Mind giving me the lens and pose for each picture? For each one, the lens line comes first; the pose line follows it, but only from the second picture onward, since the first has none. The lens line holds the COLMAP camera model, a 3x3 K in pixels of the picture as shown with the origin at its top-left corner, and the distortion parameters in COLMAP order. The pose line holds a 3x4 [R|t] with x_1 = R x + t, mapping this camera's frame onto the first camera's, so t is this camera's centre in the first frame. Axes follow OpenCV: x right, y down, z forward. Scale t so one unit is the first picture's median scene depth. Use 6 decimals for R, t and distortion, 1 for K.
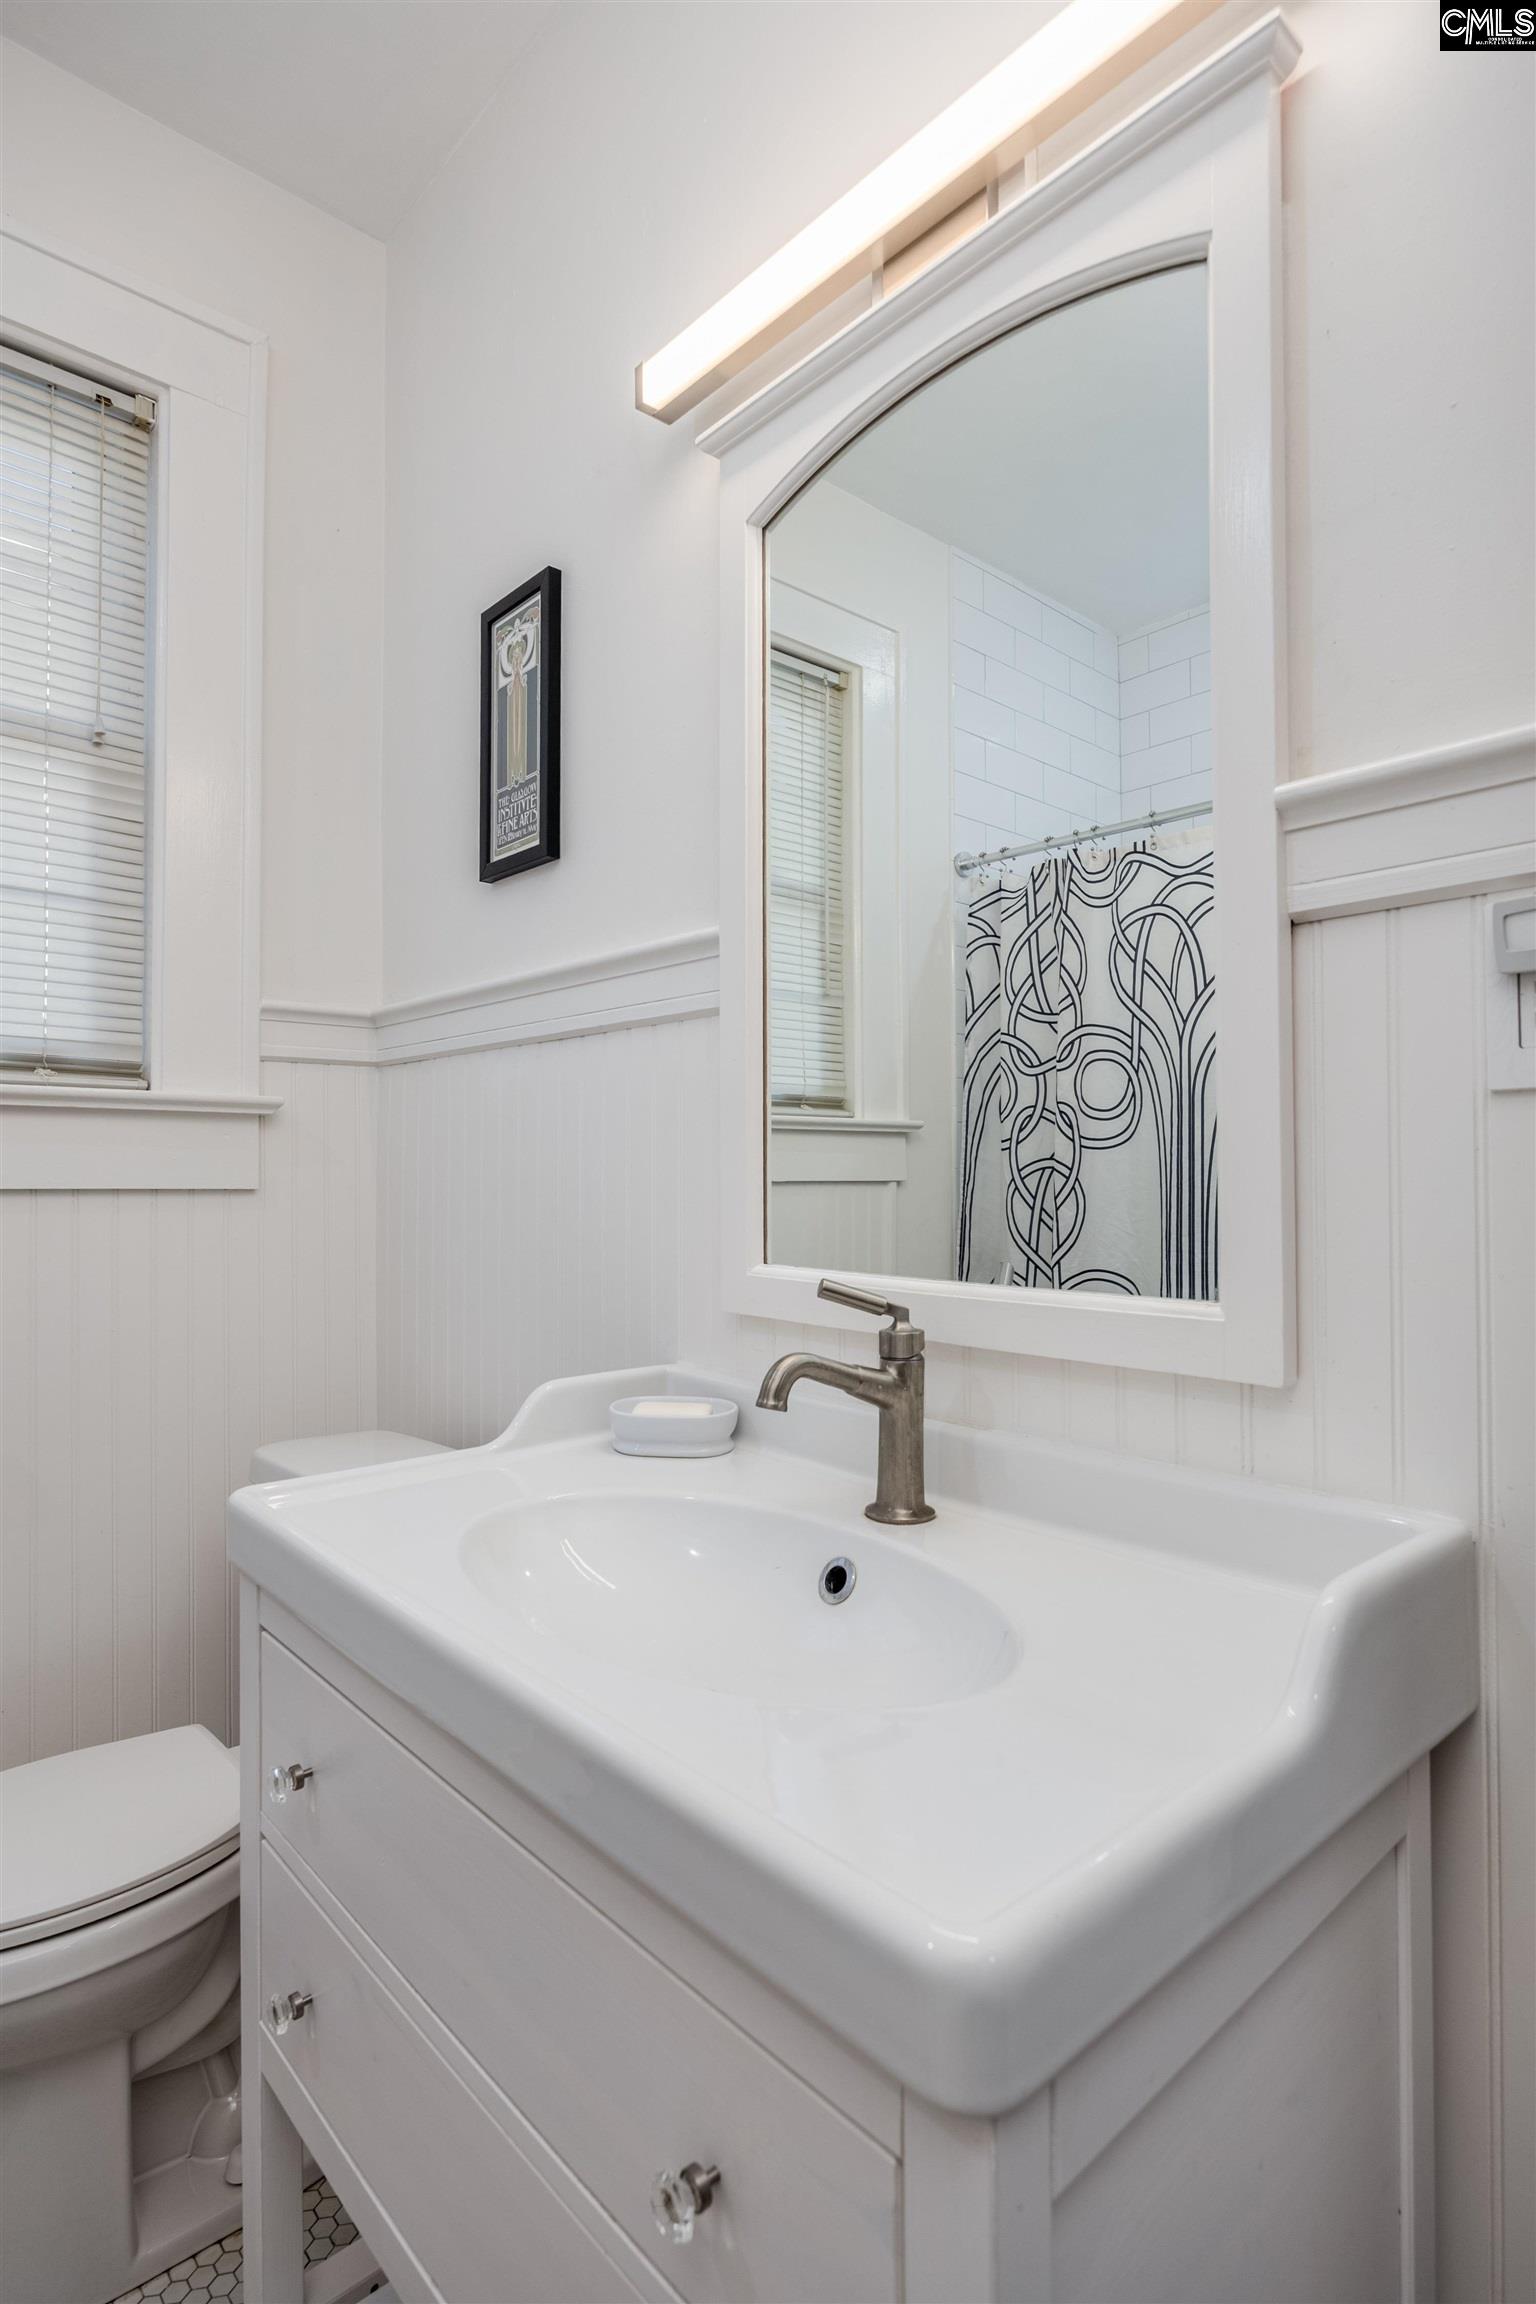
lens RADIAL K [[1202.2, 0, 768.0], [0, 1202.2, 1152.0], [0, 0, 1]] dist [0.009932, -0.000326]
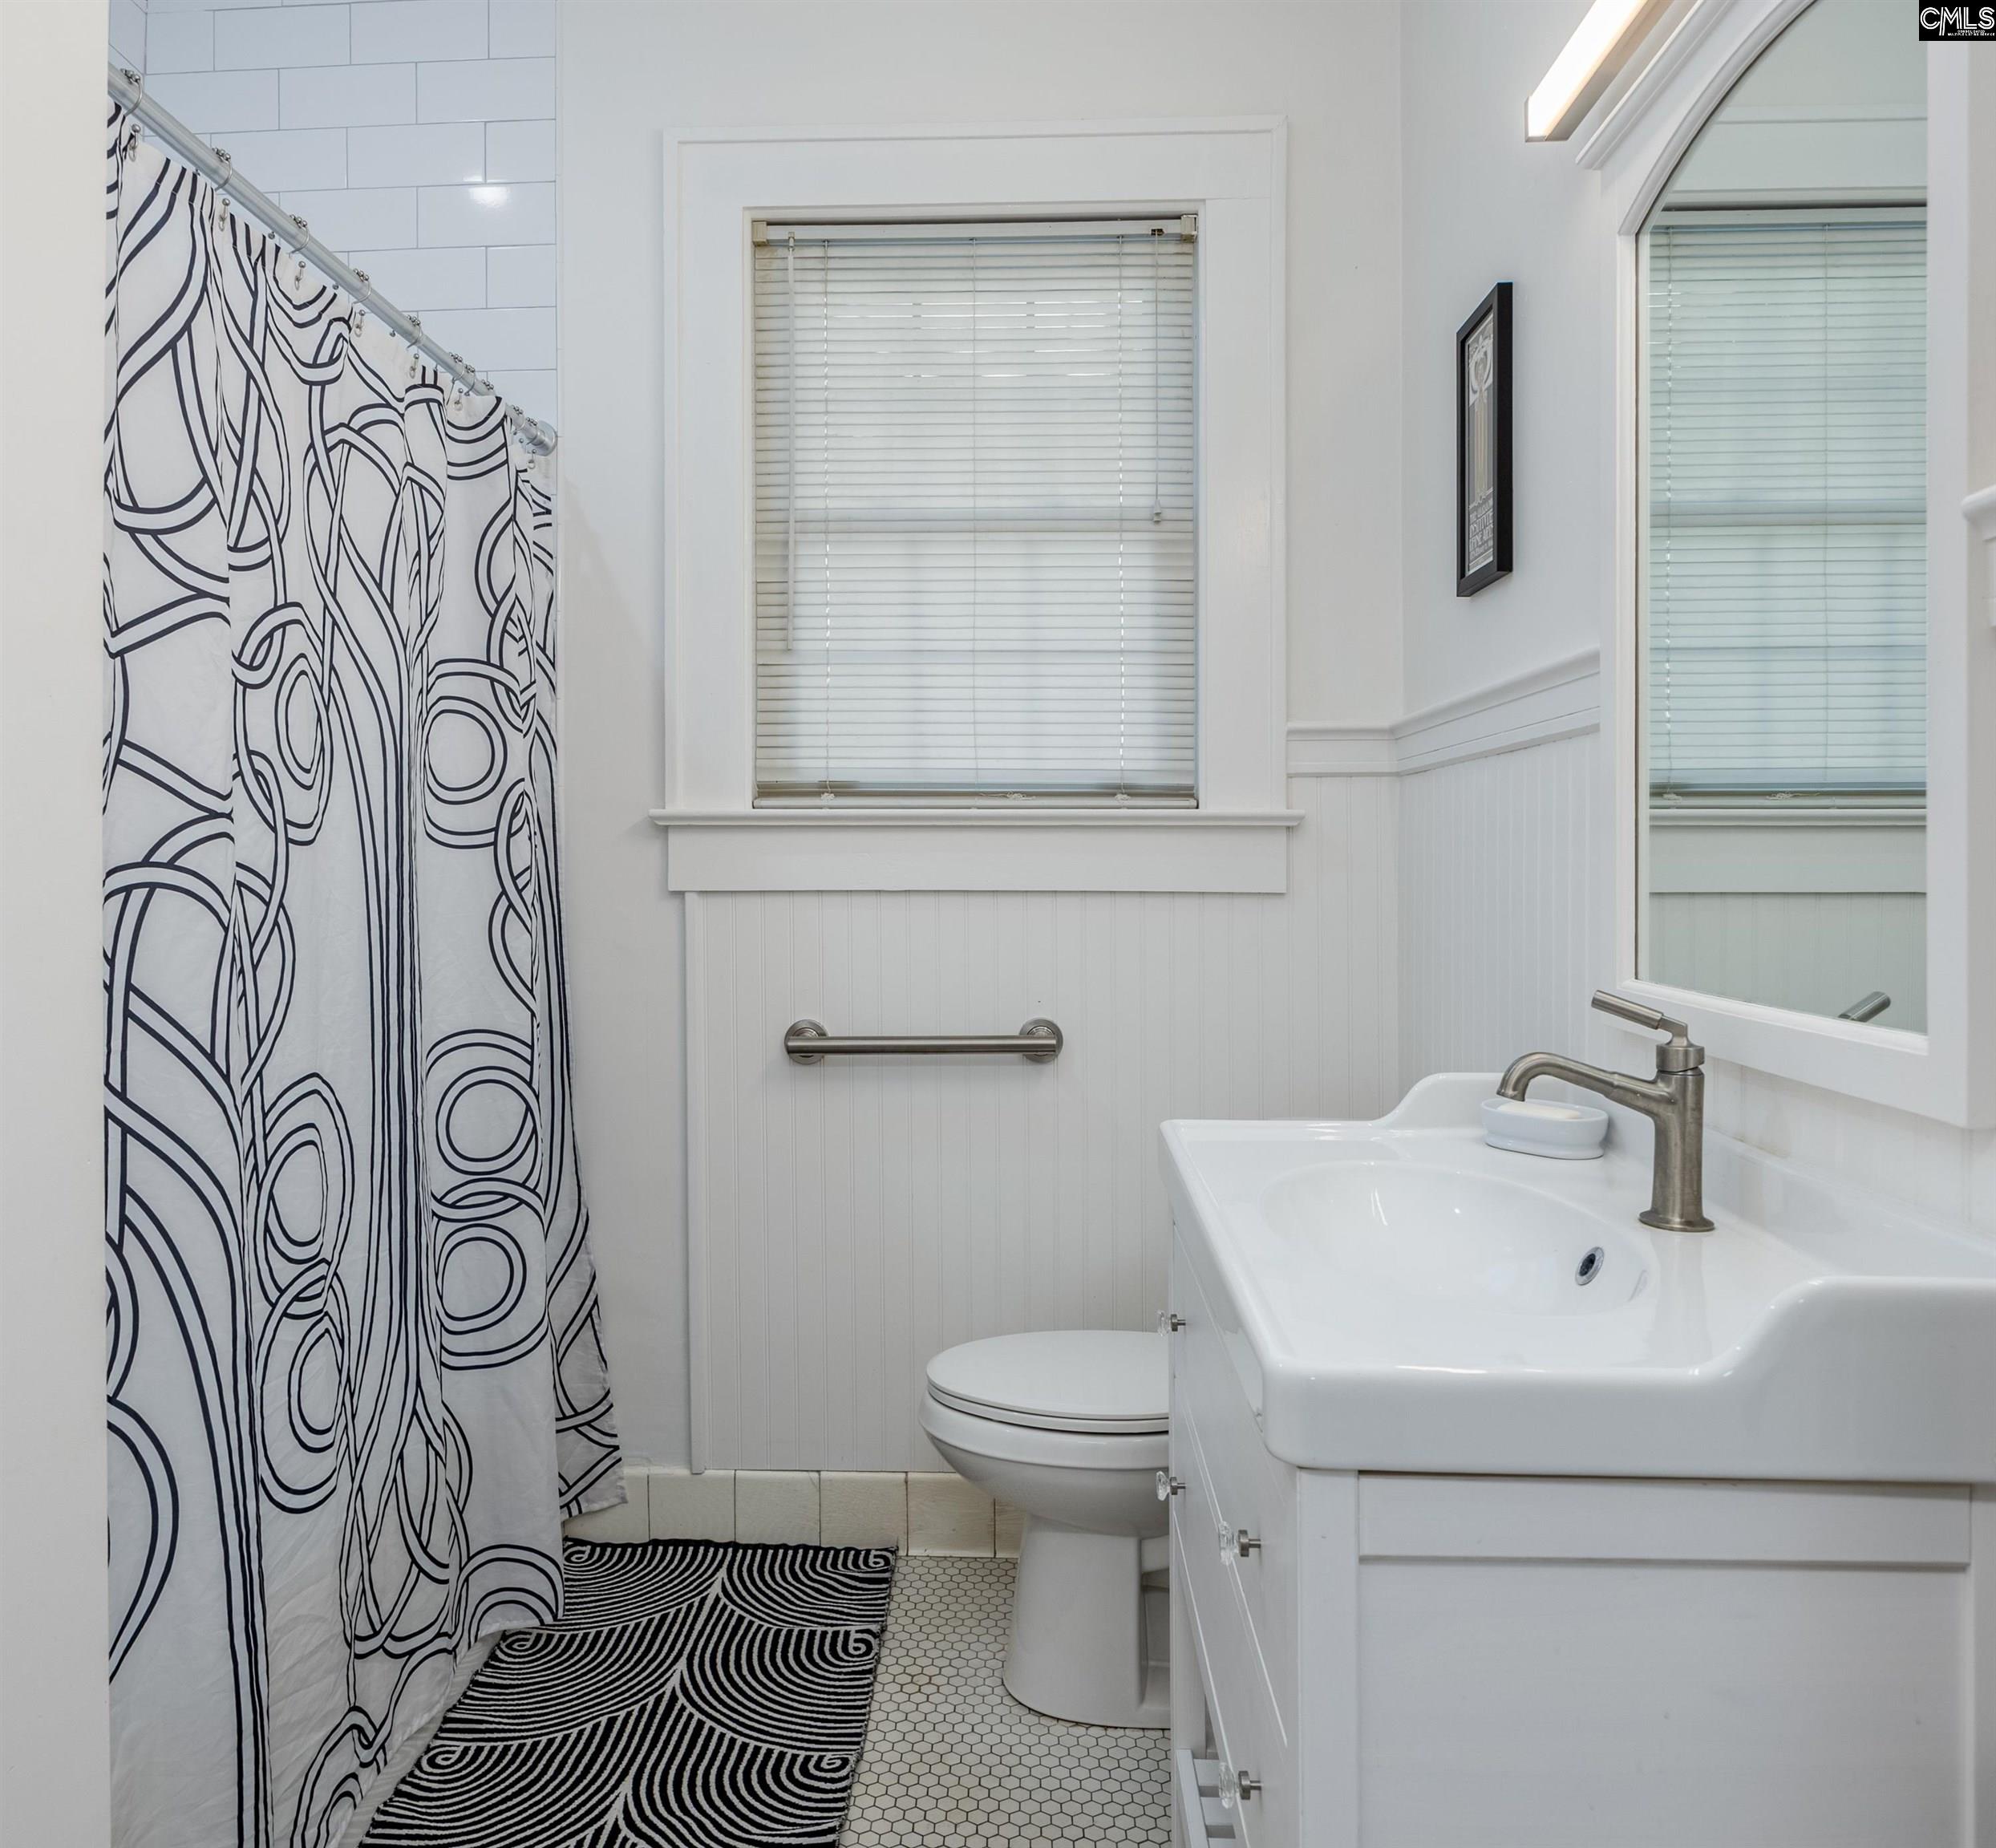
lens RADIAL K [[1474.7, 0, 998.0], [0, 1474.7, 924.0], [0, 0, 1]] dist [0.002841, -0.000302]
pose [[0.730852, 0.028739, -0.681930, 0.346031], [0.012166, 0.998406, 0.055116, -0.020795], [0.682427, -0.048578, 0.729338, -0.202036]]
